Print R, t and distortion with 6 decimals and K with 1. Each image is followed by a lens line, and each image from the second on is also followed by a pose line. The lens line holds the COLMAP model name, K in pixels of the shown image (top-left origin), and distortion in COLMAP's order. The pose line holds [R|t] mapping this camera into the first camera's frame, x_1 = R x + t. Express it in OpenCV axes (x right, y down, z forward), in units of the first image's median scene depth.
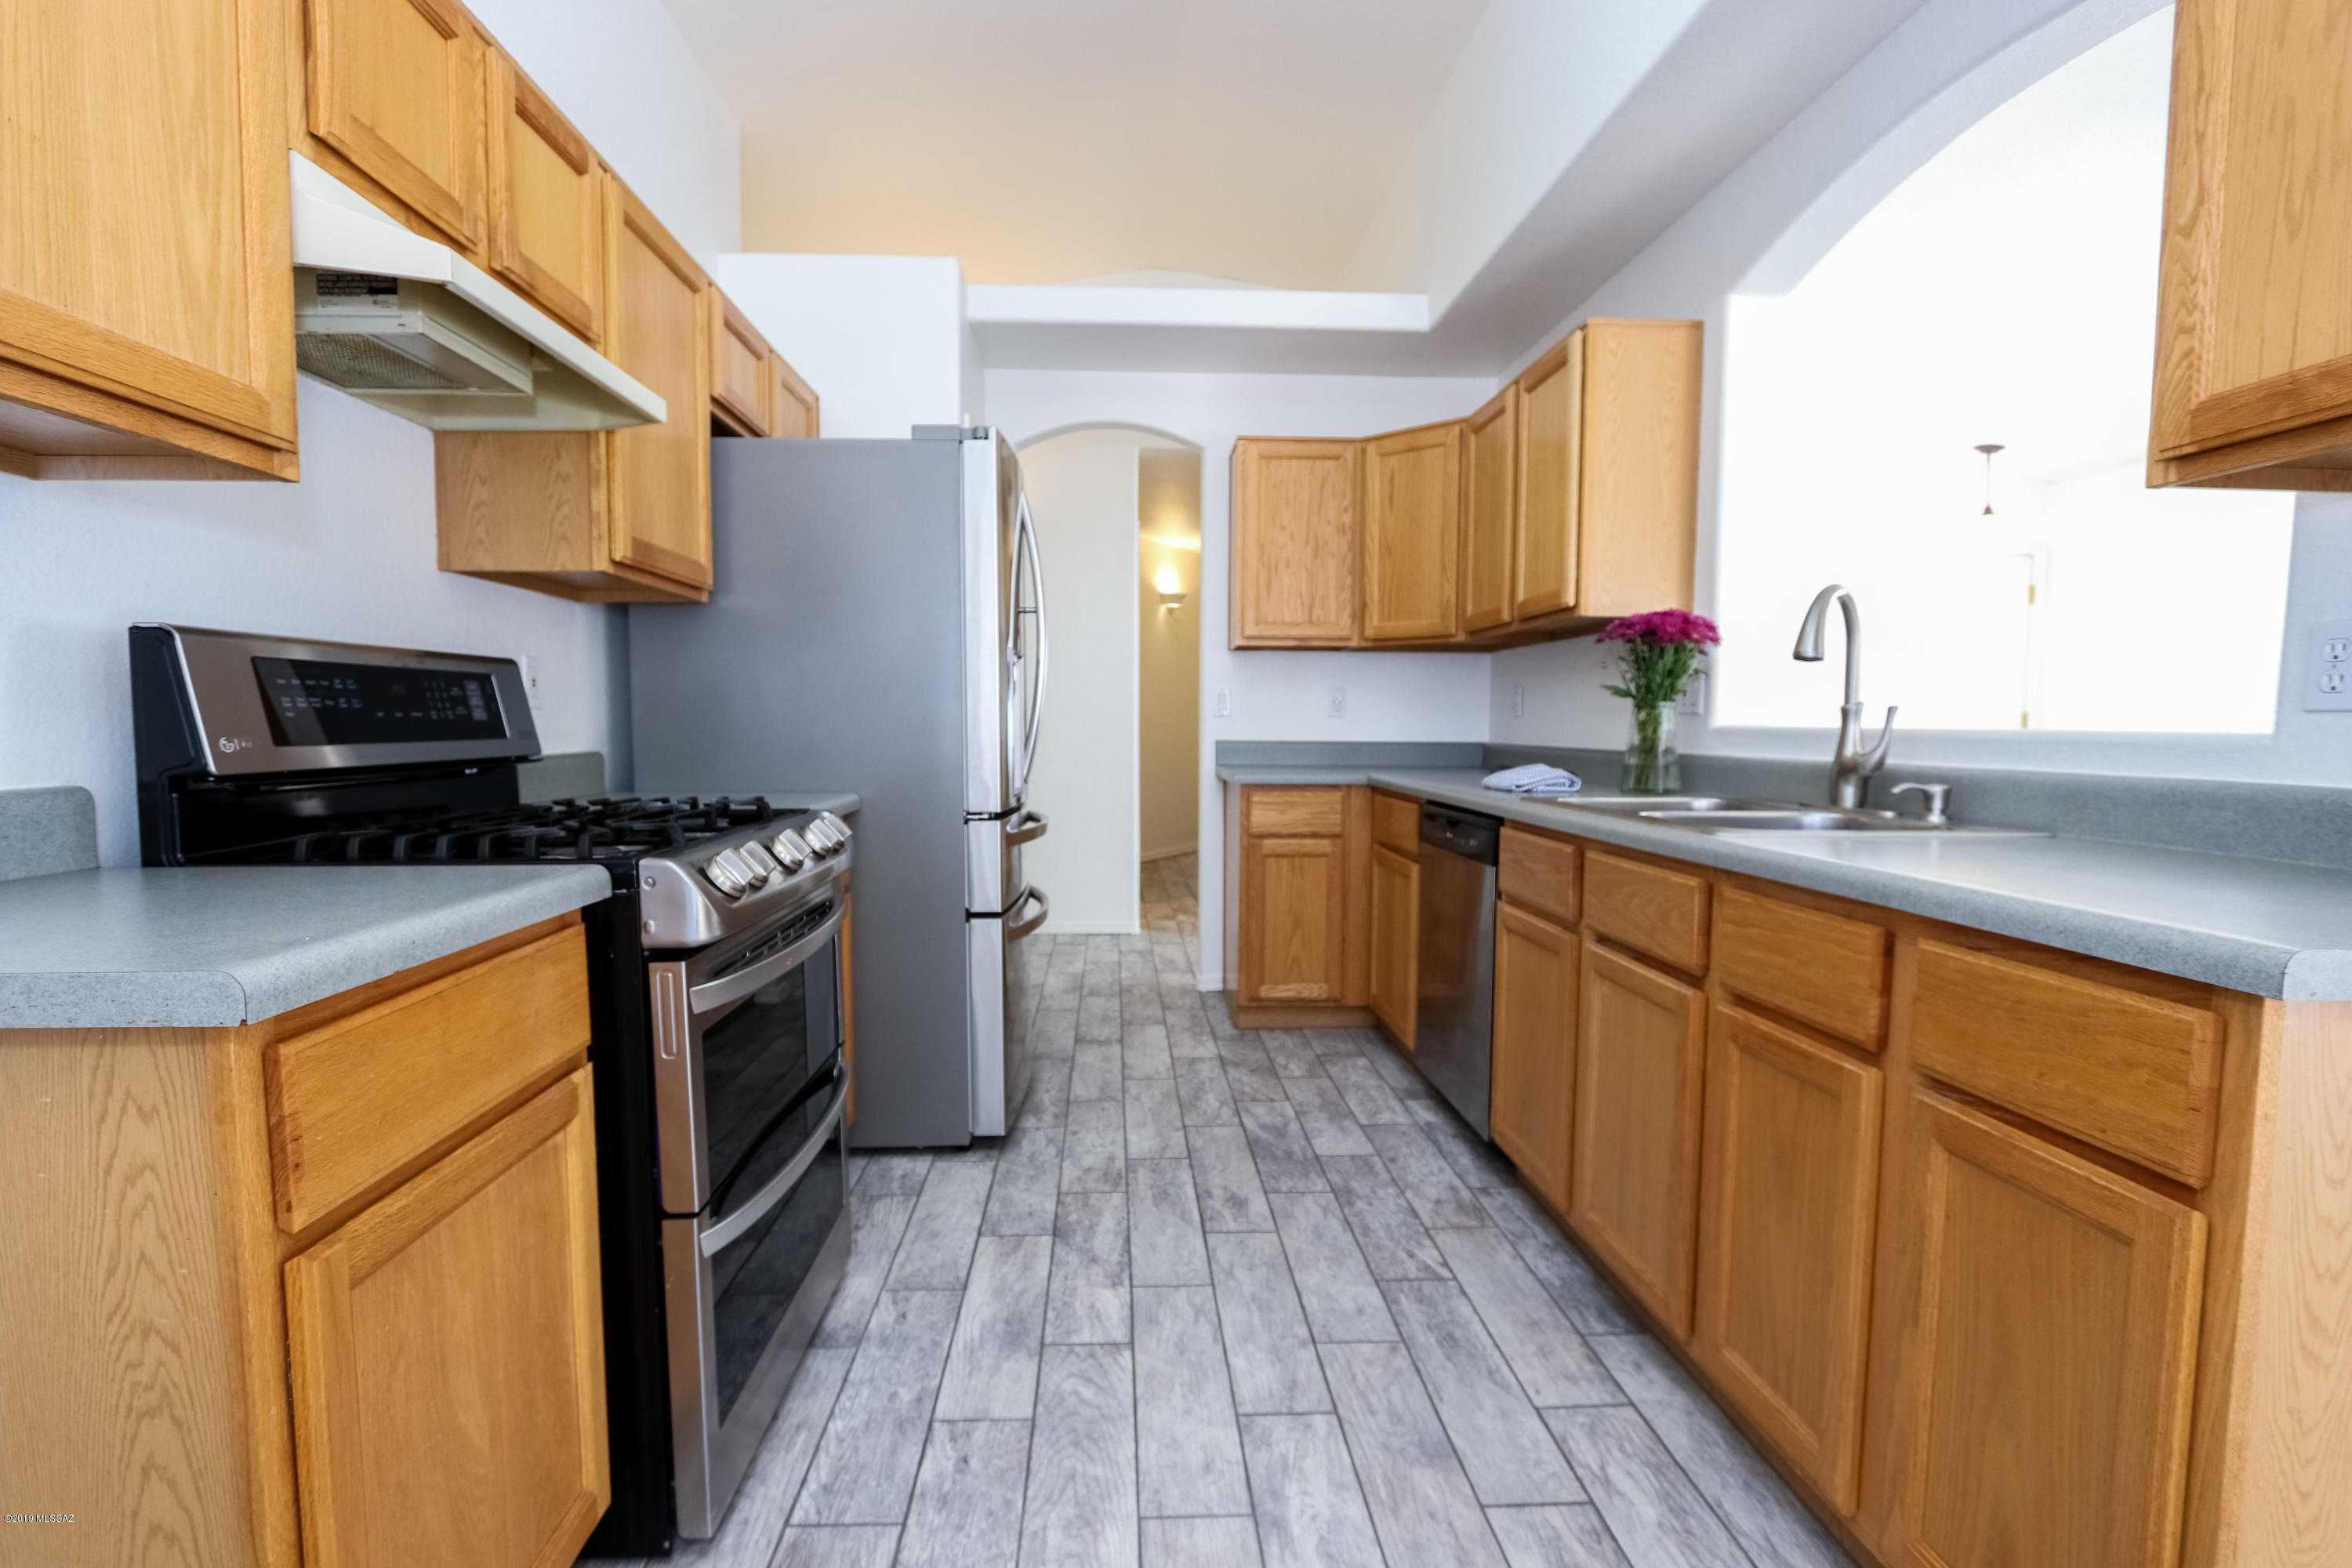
lens RADIAL K [[1089.0, 0, 1150.6], [0, 1089.0, 793.5], [0, 0, 1]] dist [-0.017869, 0.002275]
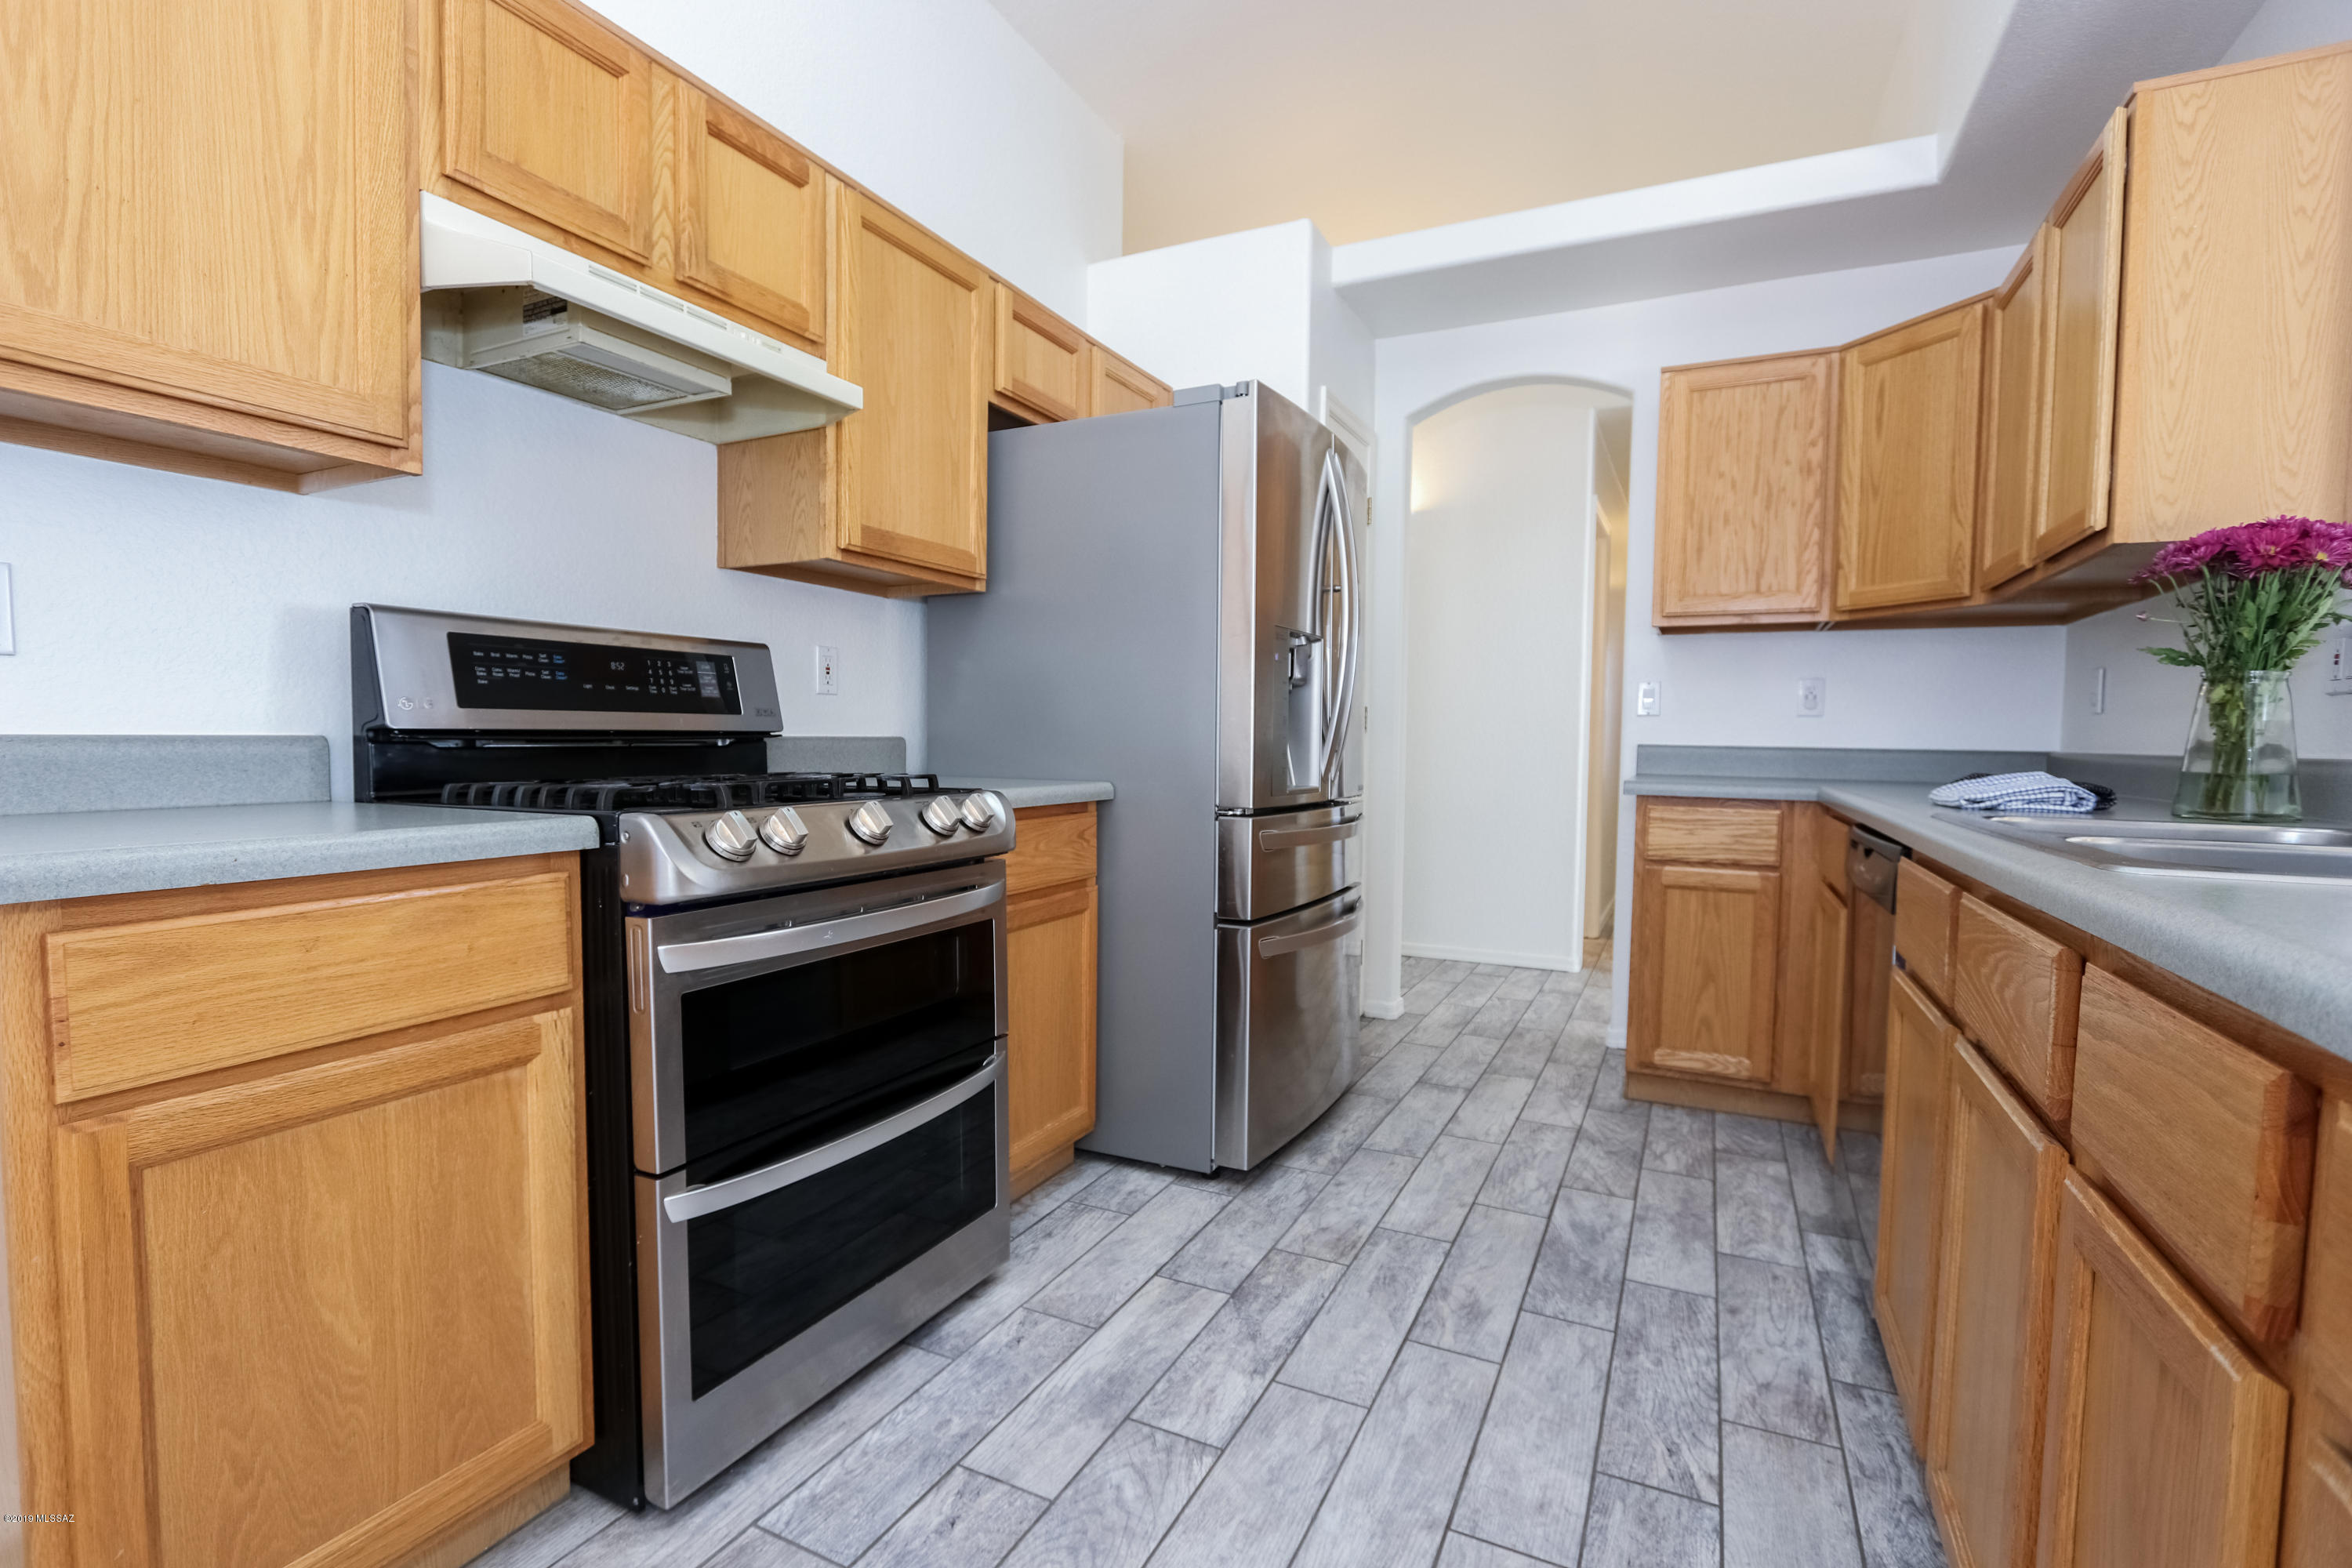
lens RADIAL K [[1089.0, 0, 1150.6], [0, 1089.0, 793.5], [0, 0, 1]] dist [-0.017869, 0.002275]
pose [[0.873801, 0.032618, -0.485188, 0.285005], [-0.040909, 0.999142, -0.006506, 0.017929], [0.484559, 0.025534, 0.874386, 0.223453]]
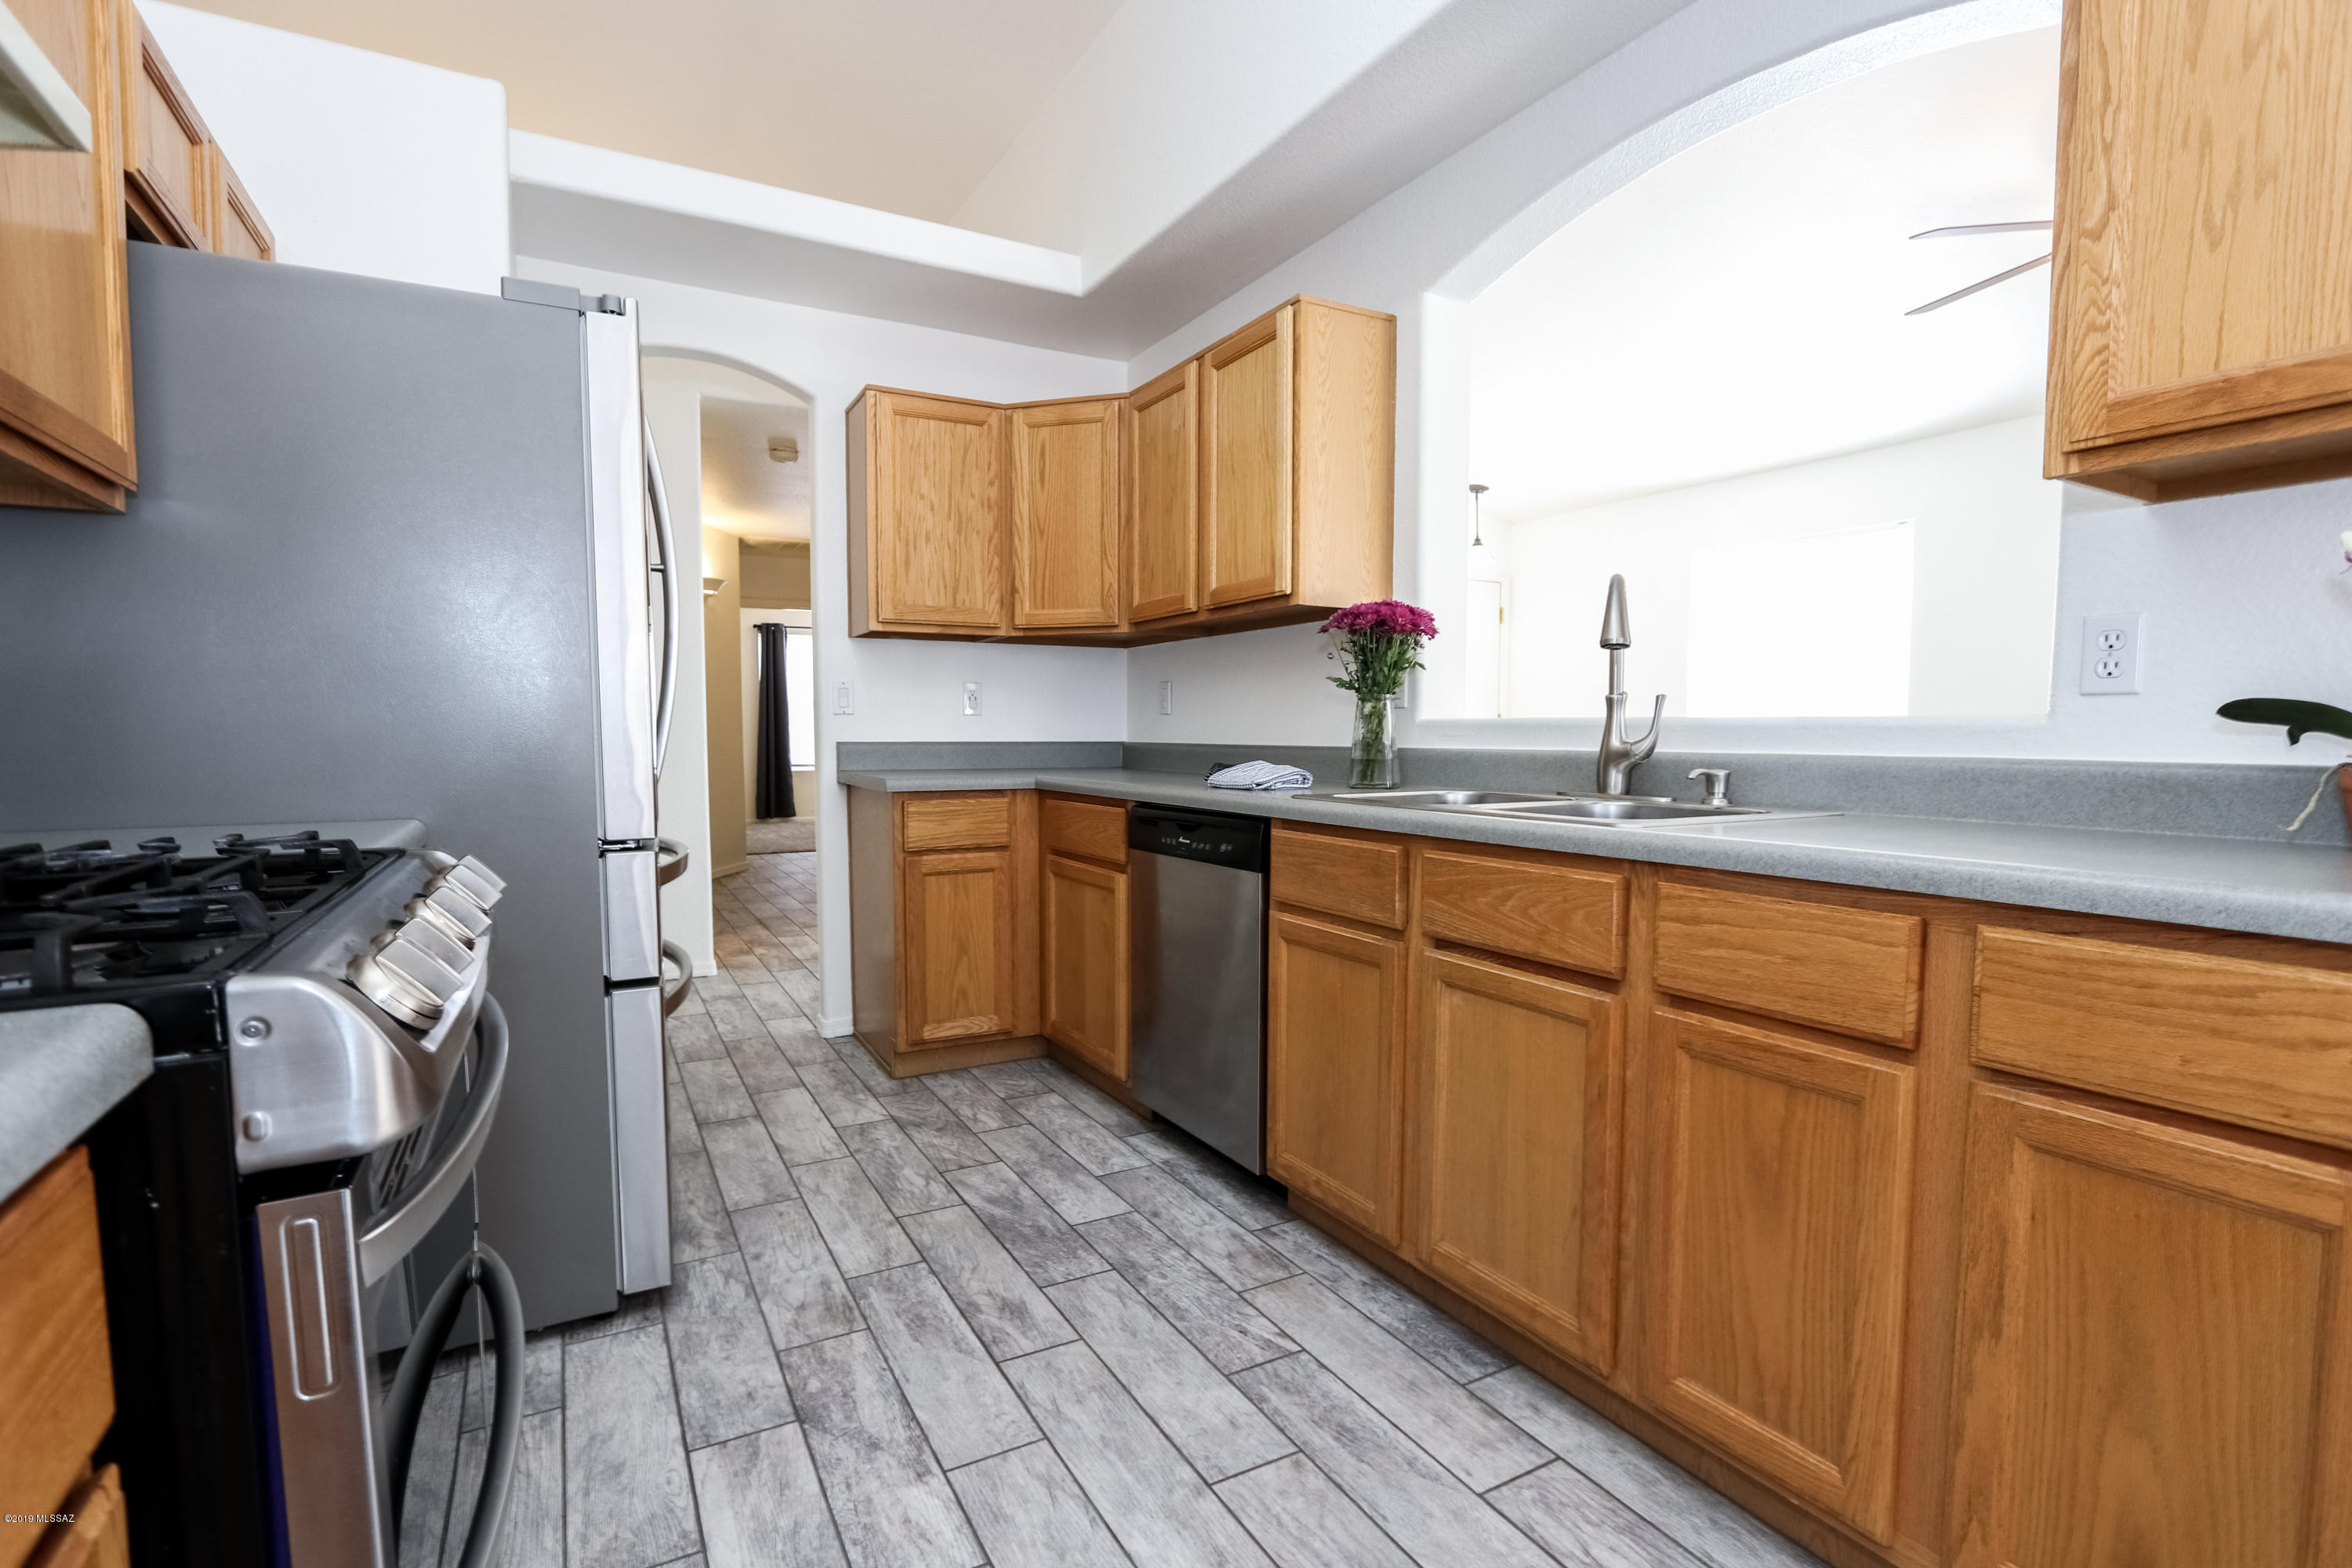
lens RADIAL K [[1089.0, 0, 1150.6], [0, 1089.0, 793.5], [0, 0, 1]] dist [-0.017869, 0.002275]
pose [[0.897052, -0.029331, 0.440950, -0.201675], [0.032111, 0.999484, 0.001159, -0.003440], [-0.440756, 0.013119, 0.897531, 0.270749]]
